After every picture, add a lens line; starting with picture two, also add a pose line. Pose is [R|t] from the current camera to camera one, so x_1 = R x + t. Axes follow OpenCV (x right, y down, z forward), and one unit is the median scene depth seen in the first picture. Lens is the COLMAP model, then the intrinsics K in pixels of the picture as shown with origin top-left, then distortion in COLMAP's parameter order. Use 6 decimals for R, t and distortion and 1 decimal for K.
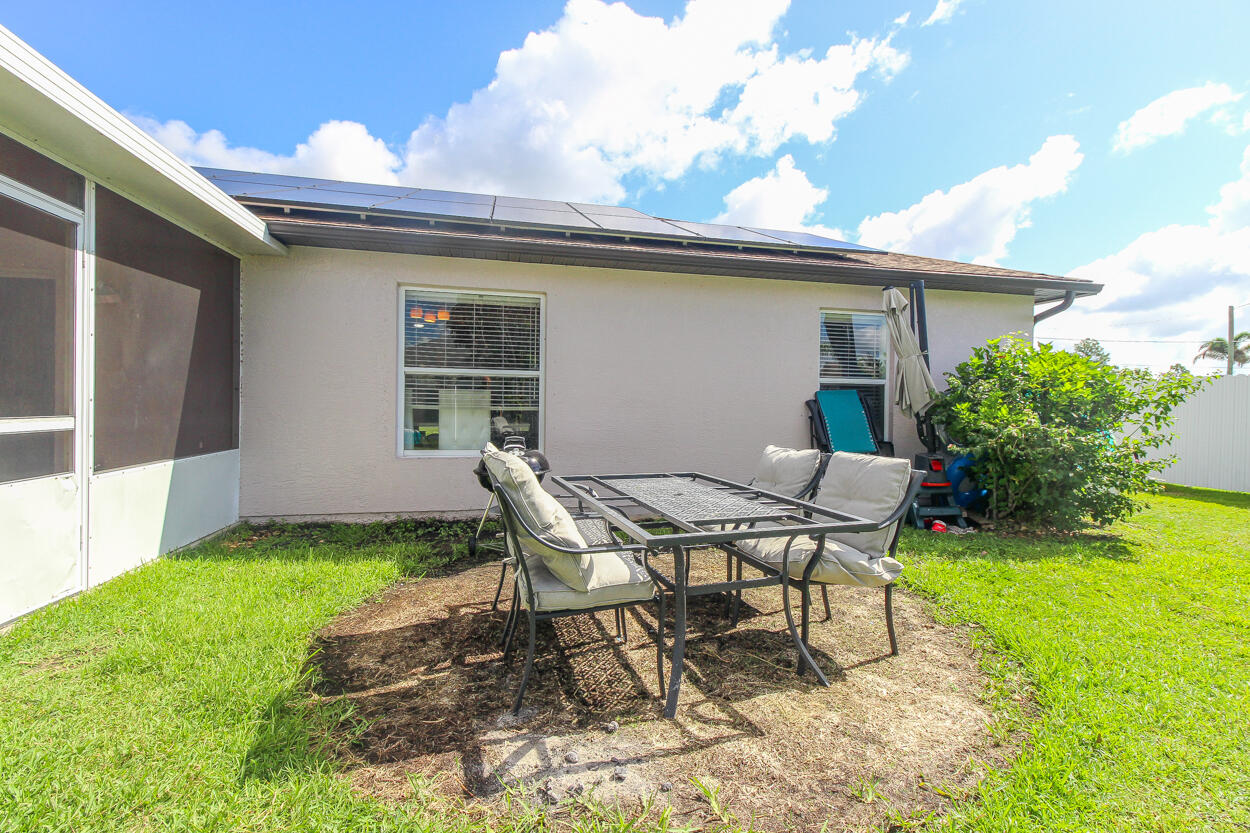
lens RADIAL K [[579.6, 0, 645.1], [0, 579.6, 420.6], [0, 0, 1]] dist [0.011723, -0.011311]
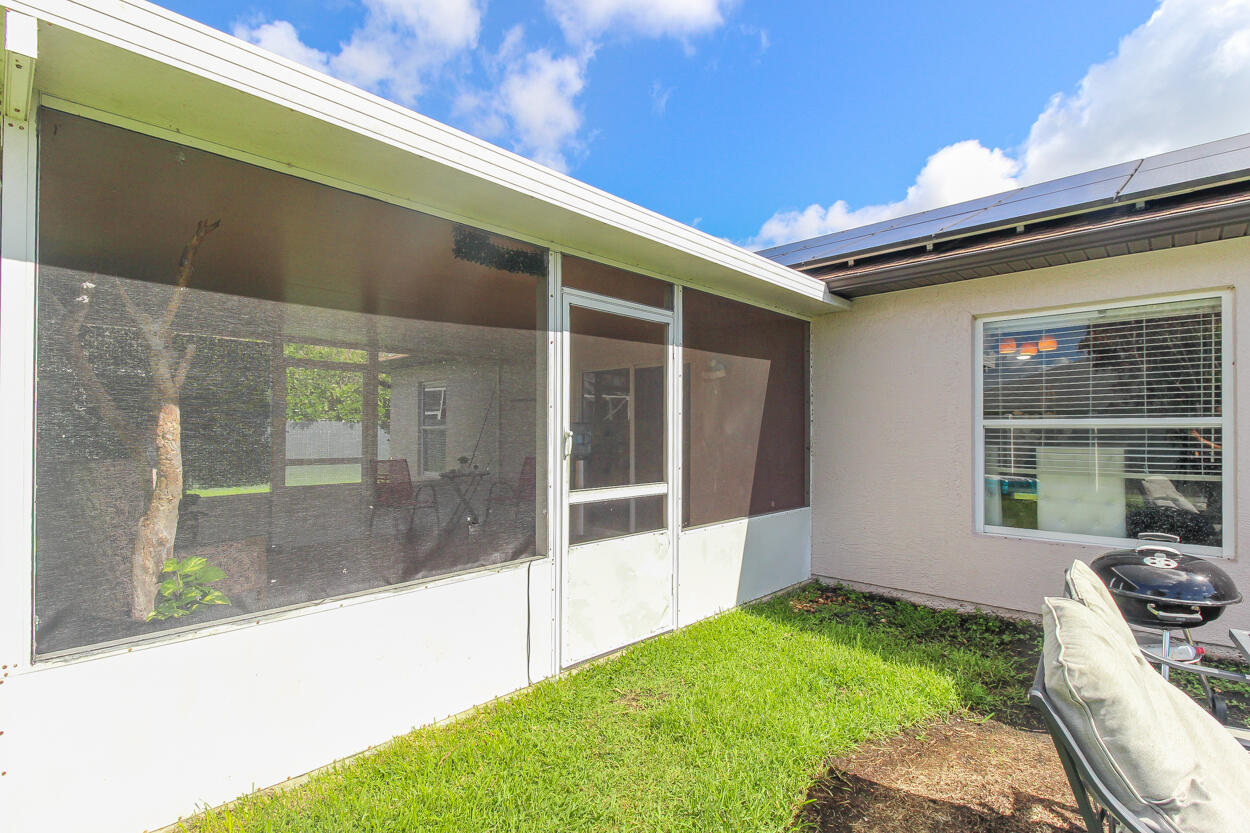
lens RADIAL K [[579.6, 0, 645.1], [0, 579.6, 420.6], [0, 0, 1]] dist [0.011723, -0.011311]
pose [[0.536431, -0.022867, -0.843634, 0.006262], [-0.015645, 0.999192, -0.037031, -0.065288], [0.843799, 0.033064, 0.535640, 0.225212]]
